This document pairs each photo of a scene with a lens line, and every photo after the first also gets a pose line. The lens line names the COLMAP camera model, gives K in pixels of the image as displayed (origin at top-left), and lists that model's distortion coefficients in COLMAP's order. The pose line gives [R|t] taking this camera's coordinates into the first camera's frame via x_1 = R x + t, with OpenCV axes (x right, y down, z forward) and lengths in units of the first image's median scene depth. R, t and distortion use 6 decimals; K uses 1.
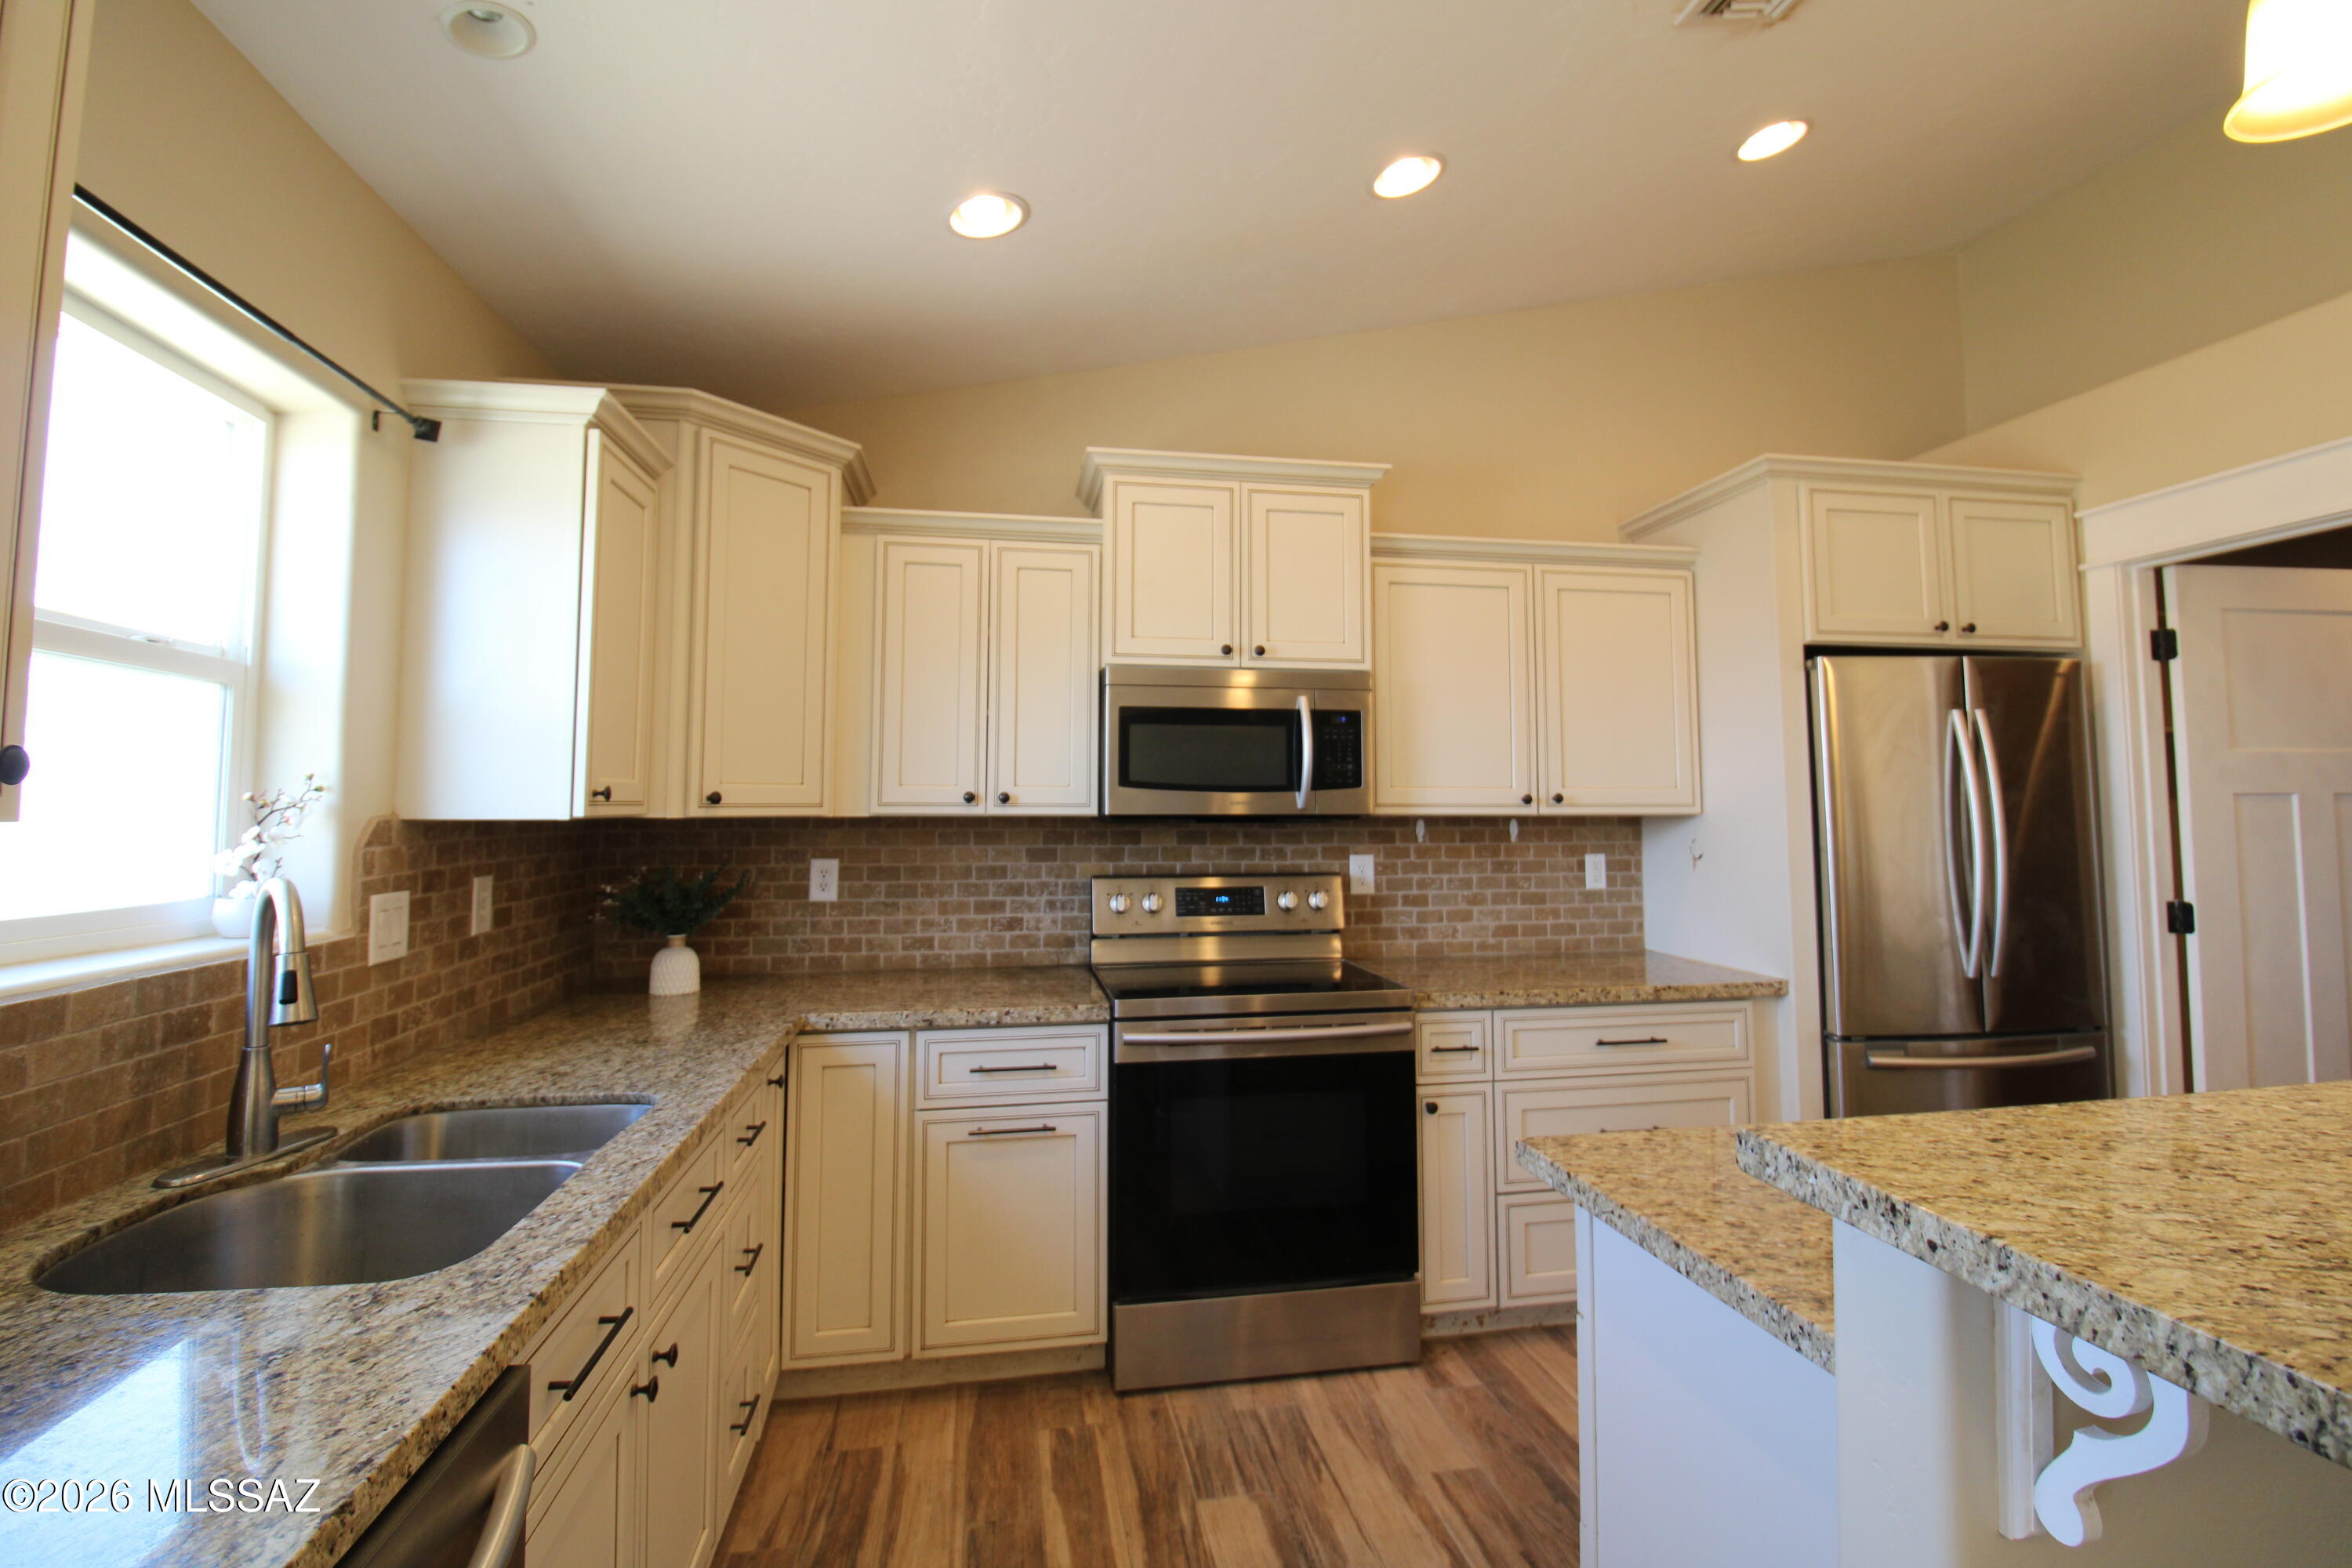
lens RADIAL K [[1072.2, 0, 1173.2], [0, 1072.2, 728.1], [0, 0, 1]] dist [0.000439, -0.012998]
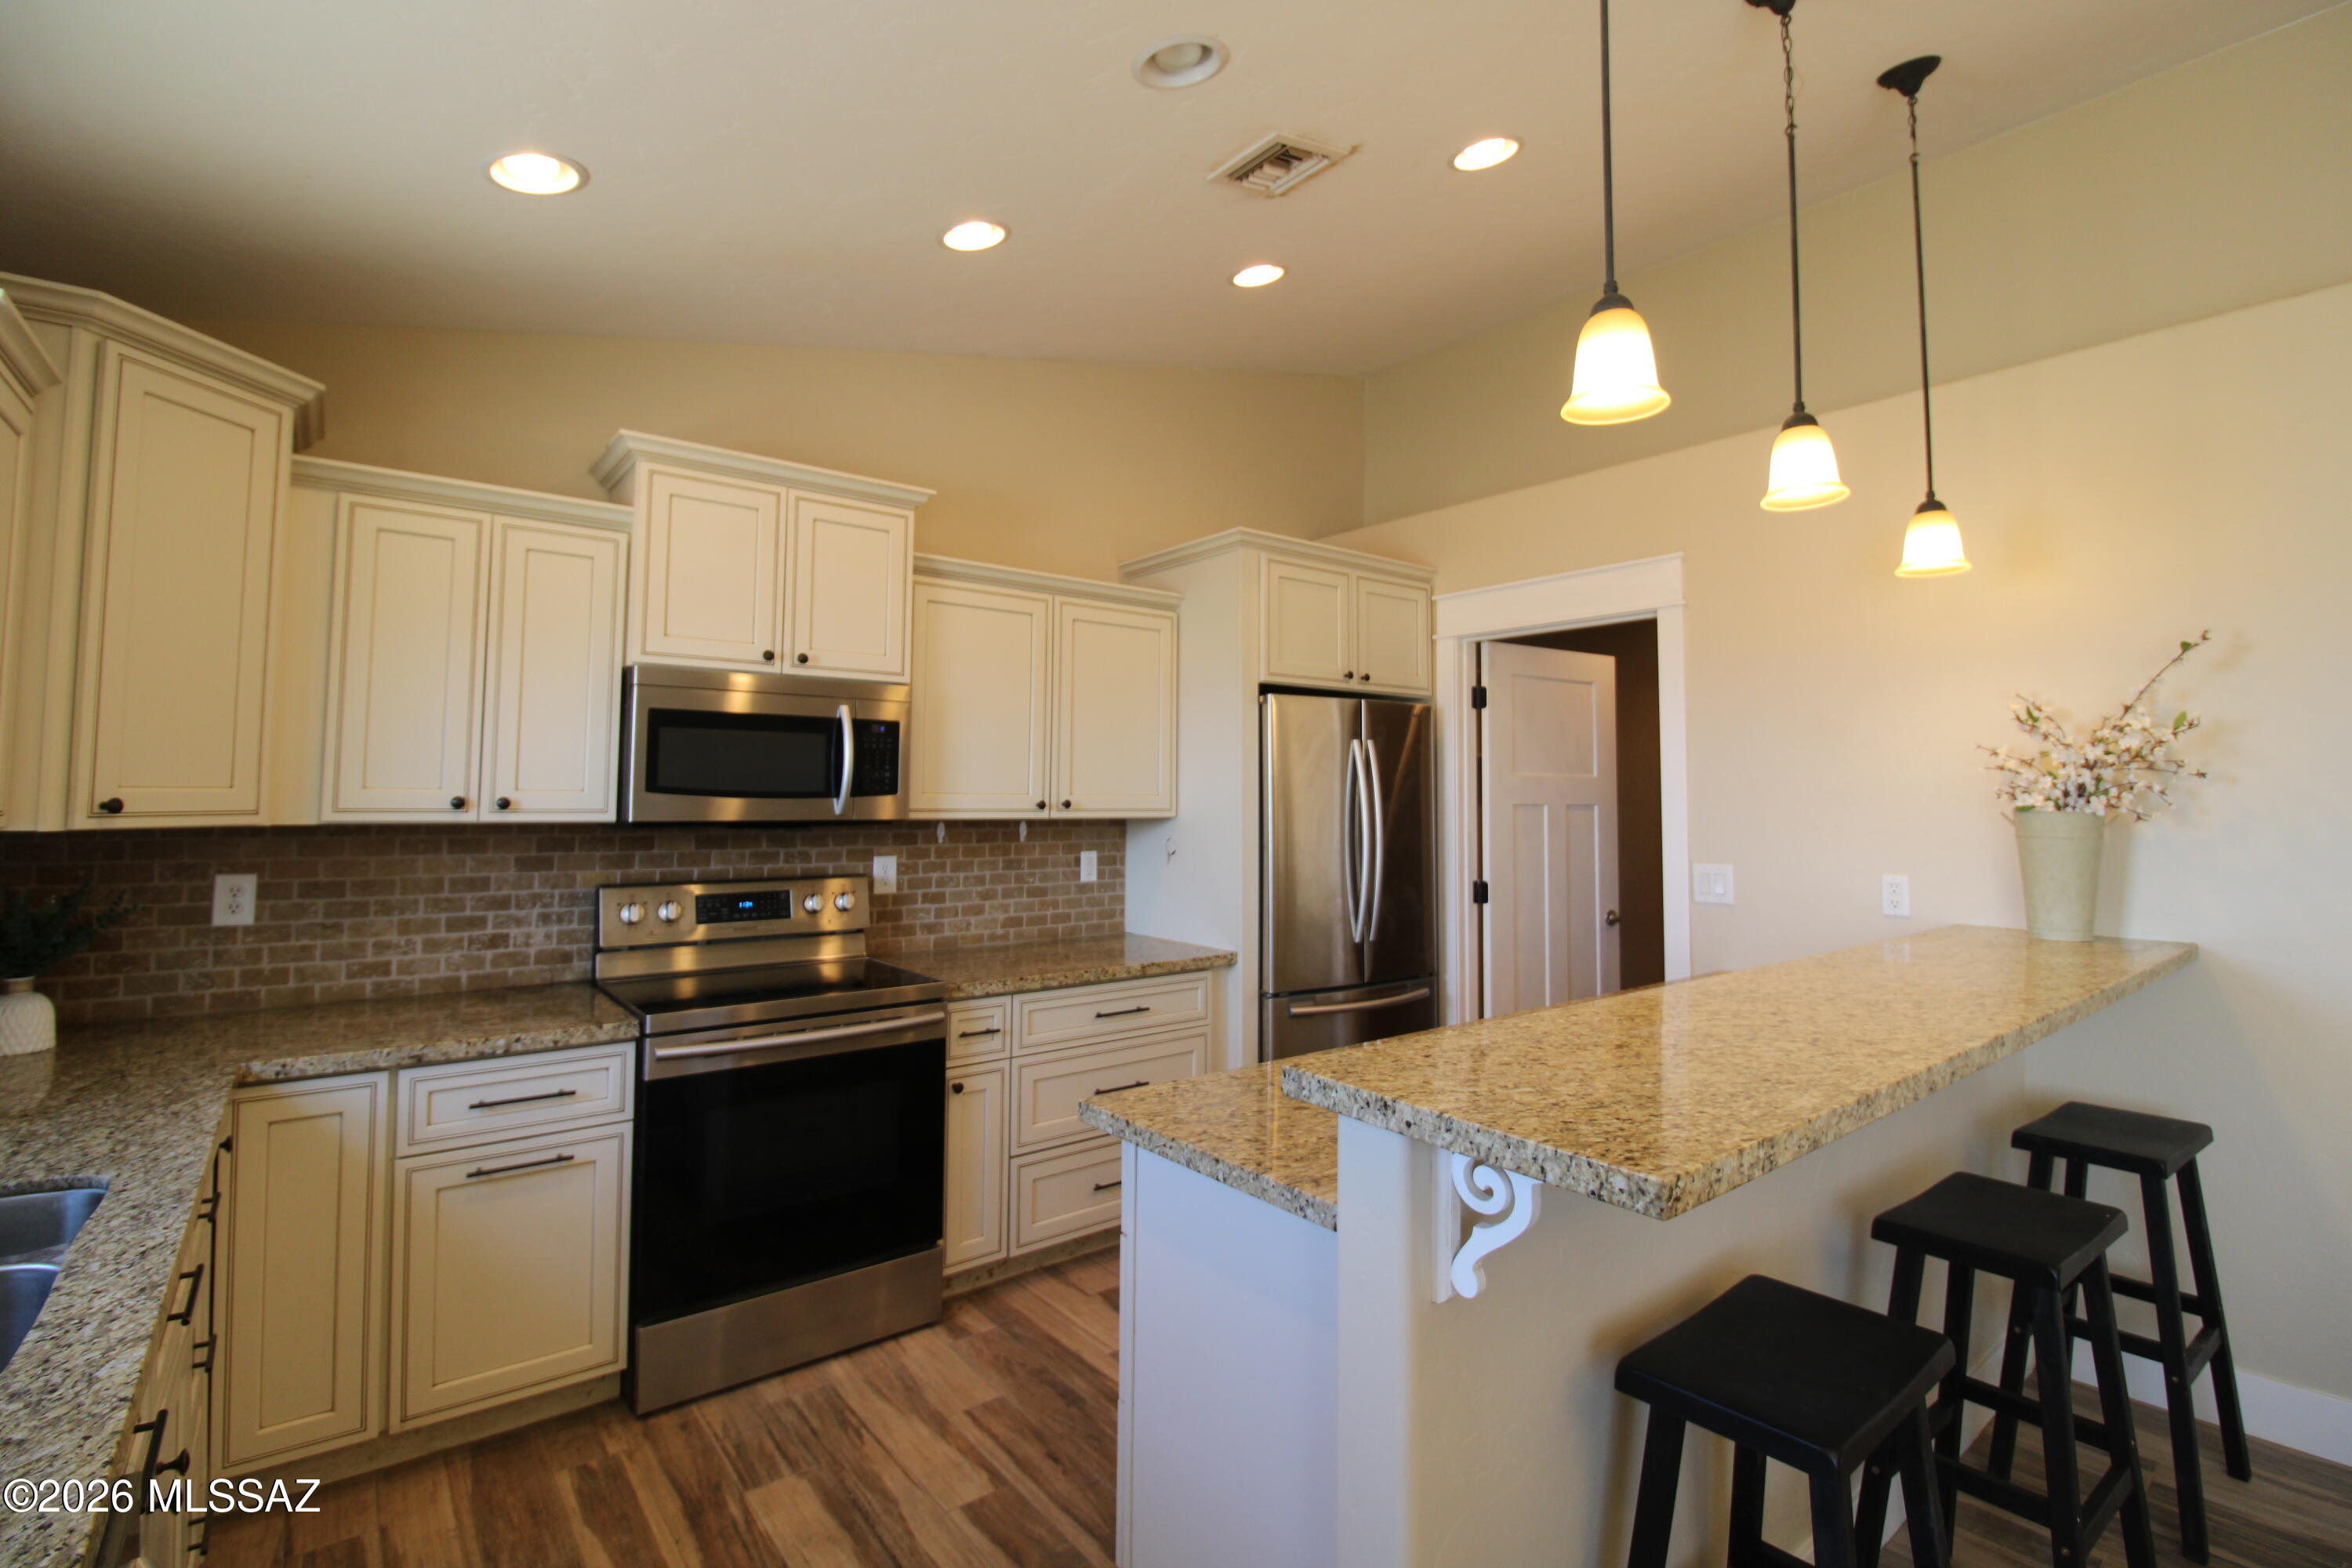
lens RADIAL K [[1063.7, 0, 1169.5], [0, 1063.7, 738.0], [0, 0, 1]] dist [-0.000308, -0.013723]
pose [[0.883664, 0.032386, 0.467000, -0.083933], [-0.041049, 0.999122, 0.008386, -0.021083], [-0.466318, -0.026580, 0.884218, -0.052392]]
